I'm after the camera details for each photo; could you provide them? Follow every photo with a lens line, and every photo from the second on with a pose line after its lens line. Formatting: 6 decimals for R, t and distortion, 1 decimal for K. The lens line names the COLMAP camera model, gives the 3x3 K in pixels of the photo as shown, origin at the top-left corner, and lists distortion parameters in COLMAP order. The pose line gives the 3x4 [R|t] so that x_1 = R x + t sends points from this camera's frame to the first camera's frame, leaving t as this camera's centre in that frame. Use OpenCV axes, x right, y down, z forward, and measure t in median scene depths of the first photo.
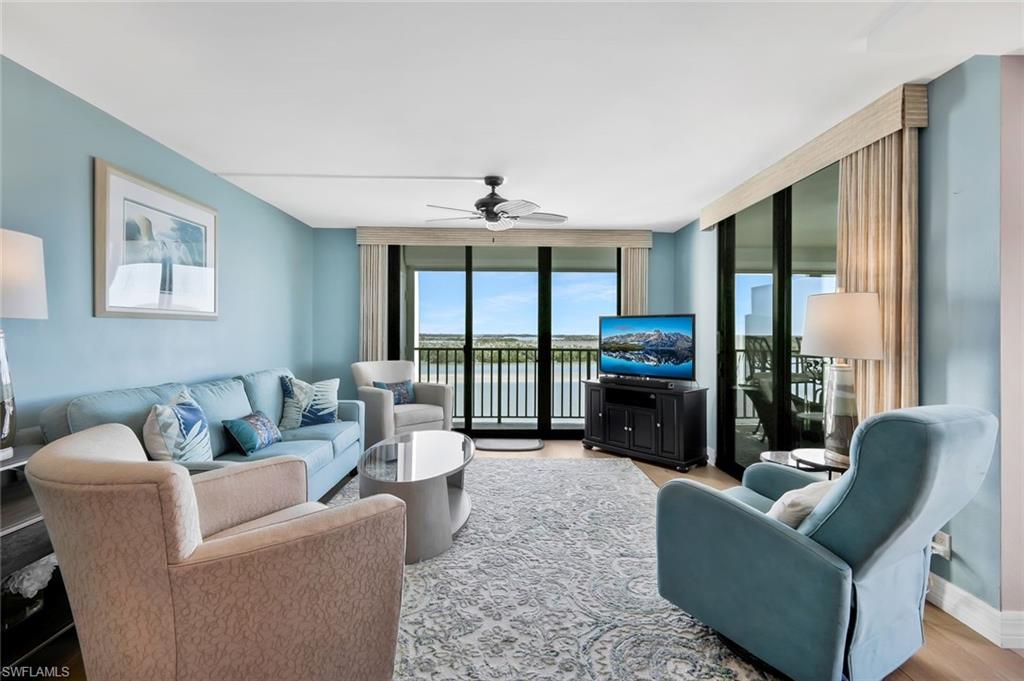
lens RADIAL K [[478.5, 0, 502.8], [0, 478.5, 338.0], [0, 0, 1]] dist [0.011884, -0.002595]
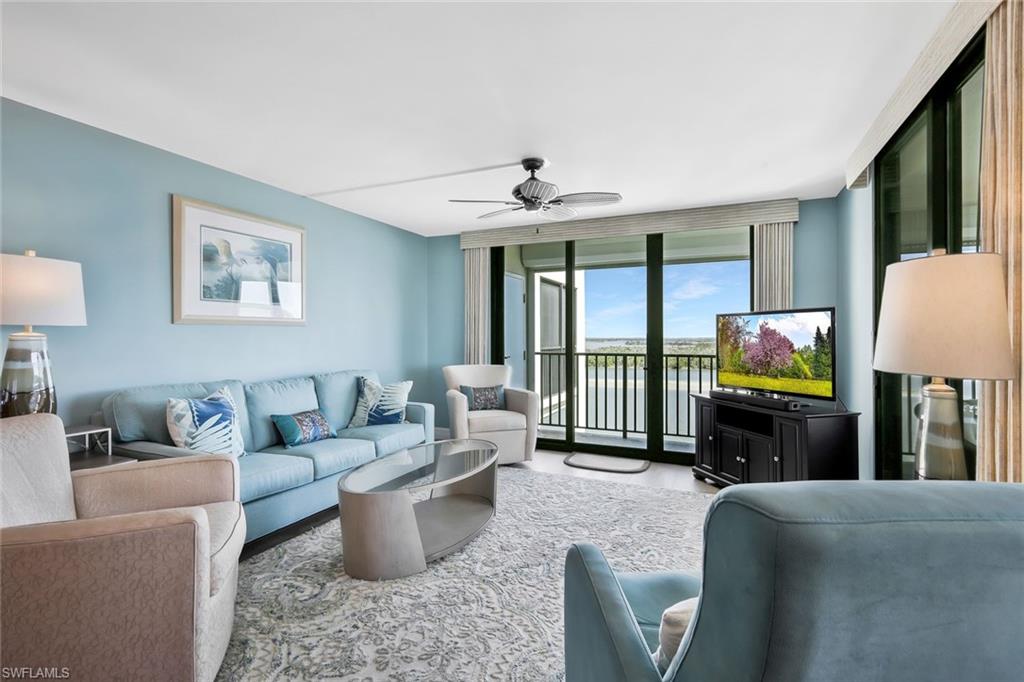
lens RADIAL K [[478.5, 0, 504.6], [0, 478.5, 341.6], [0, 0, 1]] dist [0.011884, -0.002595]
pose [[0.905392, 0.001000, -0.424575, 0.314409], [-0.001530, 0.999998, -0.000908, 0.000989], [0.424574, 0.001471, 0.905392, 0.179659]]
